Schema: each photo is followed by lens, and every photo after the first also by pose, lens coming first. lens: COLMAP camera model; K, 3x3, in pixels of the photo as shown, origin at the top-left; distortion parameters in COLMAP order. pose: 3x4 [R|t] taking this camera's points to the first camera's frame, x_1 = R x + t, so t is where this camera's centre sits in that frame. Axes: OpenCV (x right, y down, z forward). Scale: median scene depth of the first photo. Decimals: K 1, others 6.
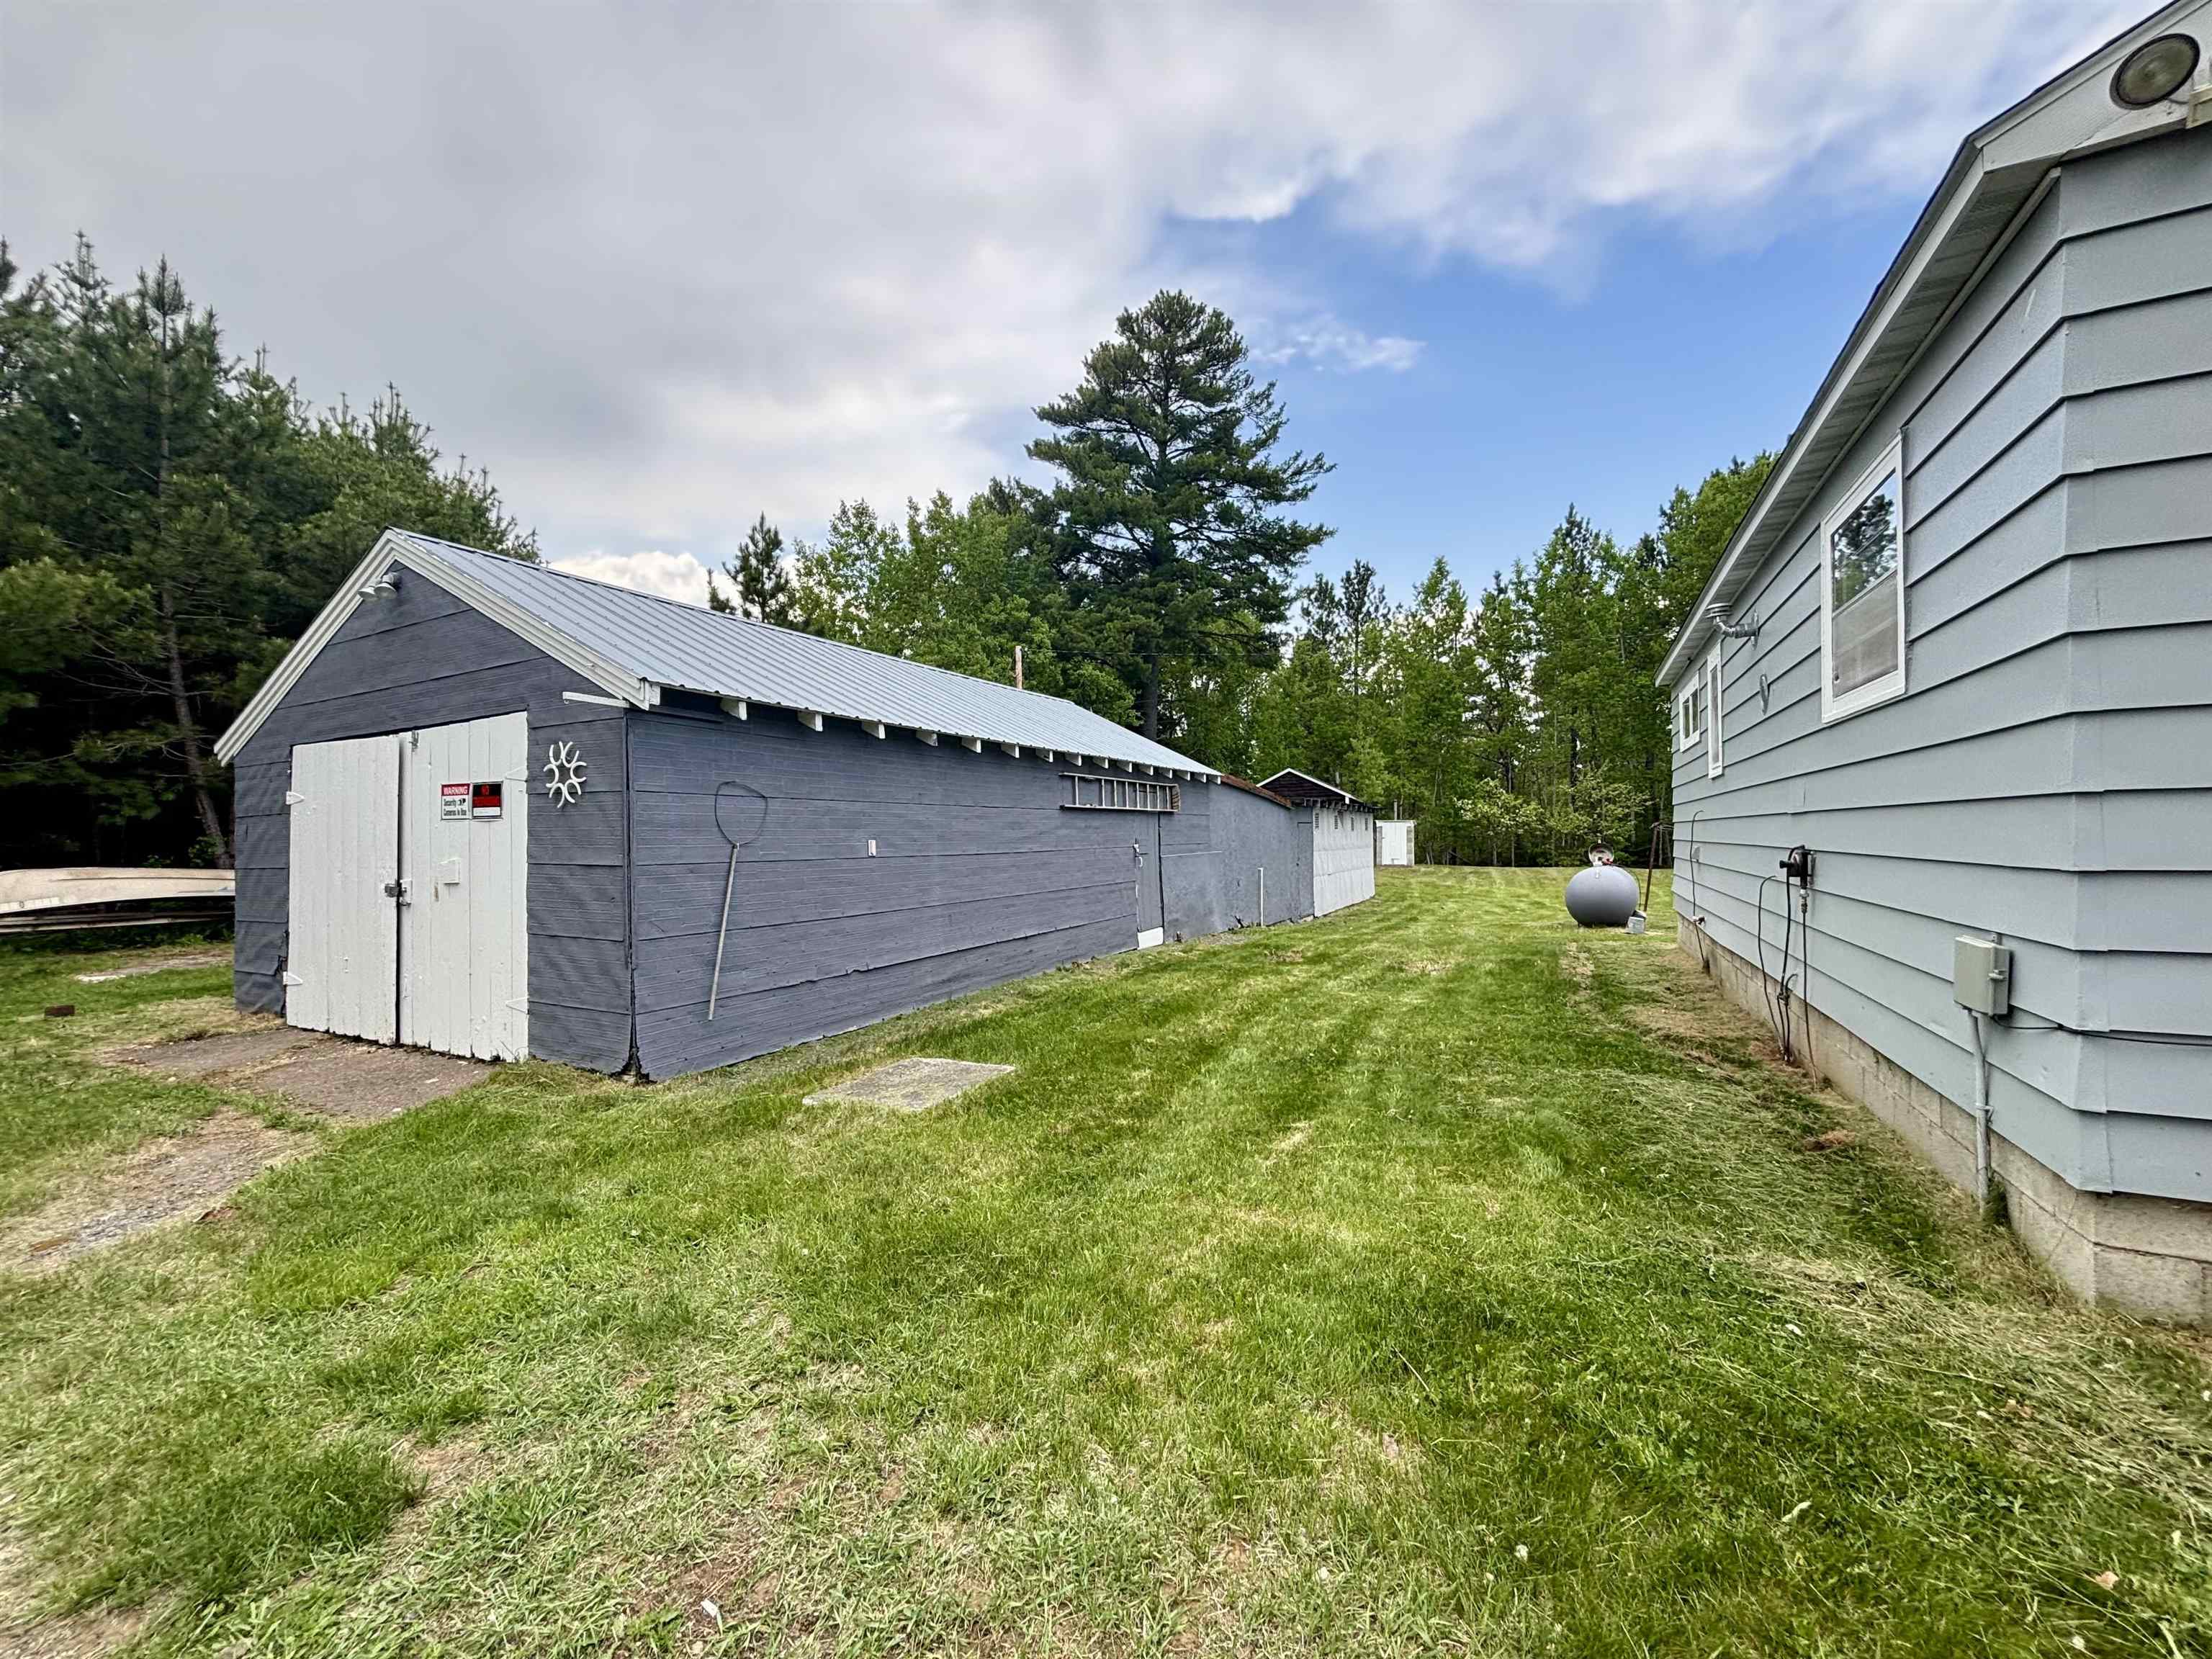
lens RADIAL K [[892.1, 0, 1100.2], [0, 892.1, 829.8], [0, 0, 1]] dist [-0.001566, -0.000707]
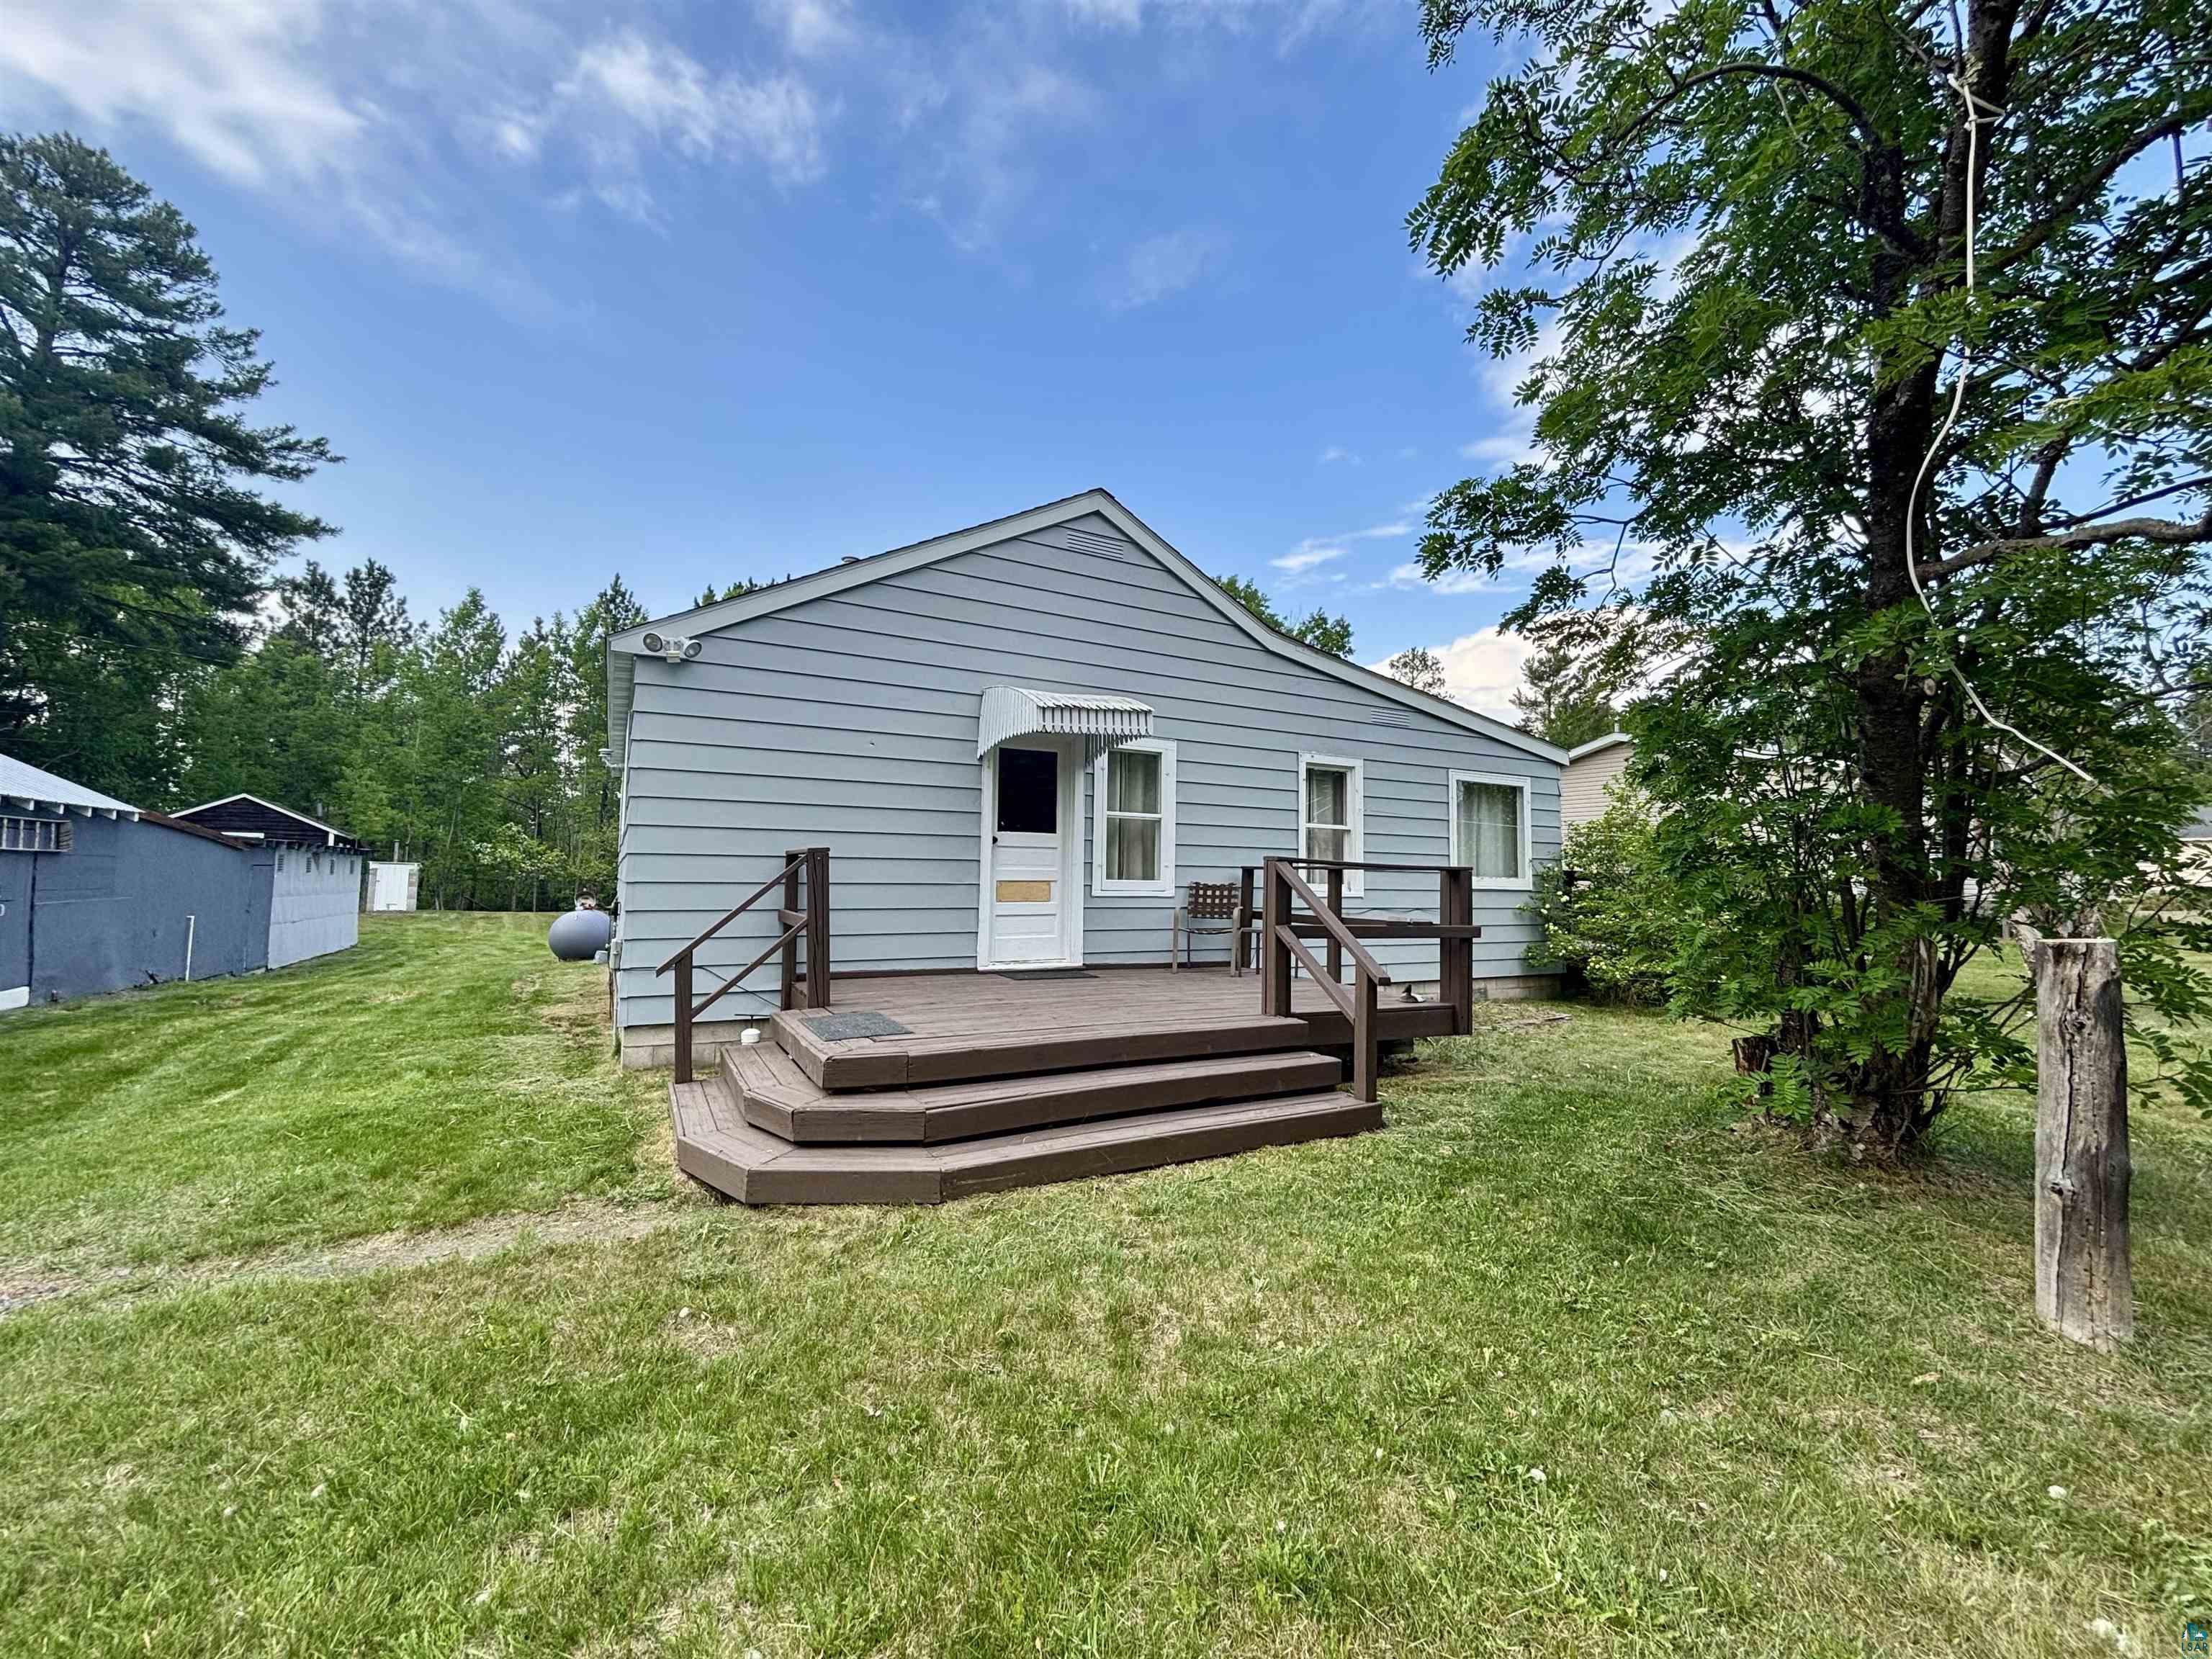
lens RADIAL K [[892.1, 0, 1099.2], [0, 892.1, 831.4], [0, 0, 1]] dist [-0.001566, -0.000707]
pose [[0.559868, 0.062025, 0.826257, -0.021207], [-0.022689, 0.997968, -0.059541, -0.003649], [-0.828271, 0.014588, 0.560138, -0.102327]]
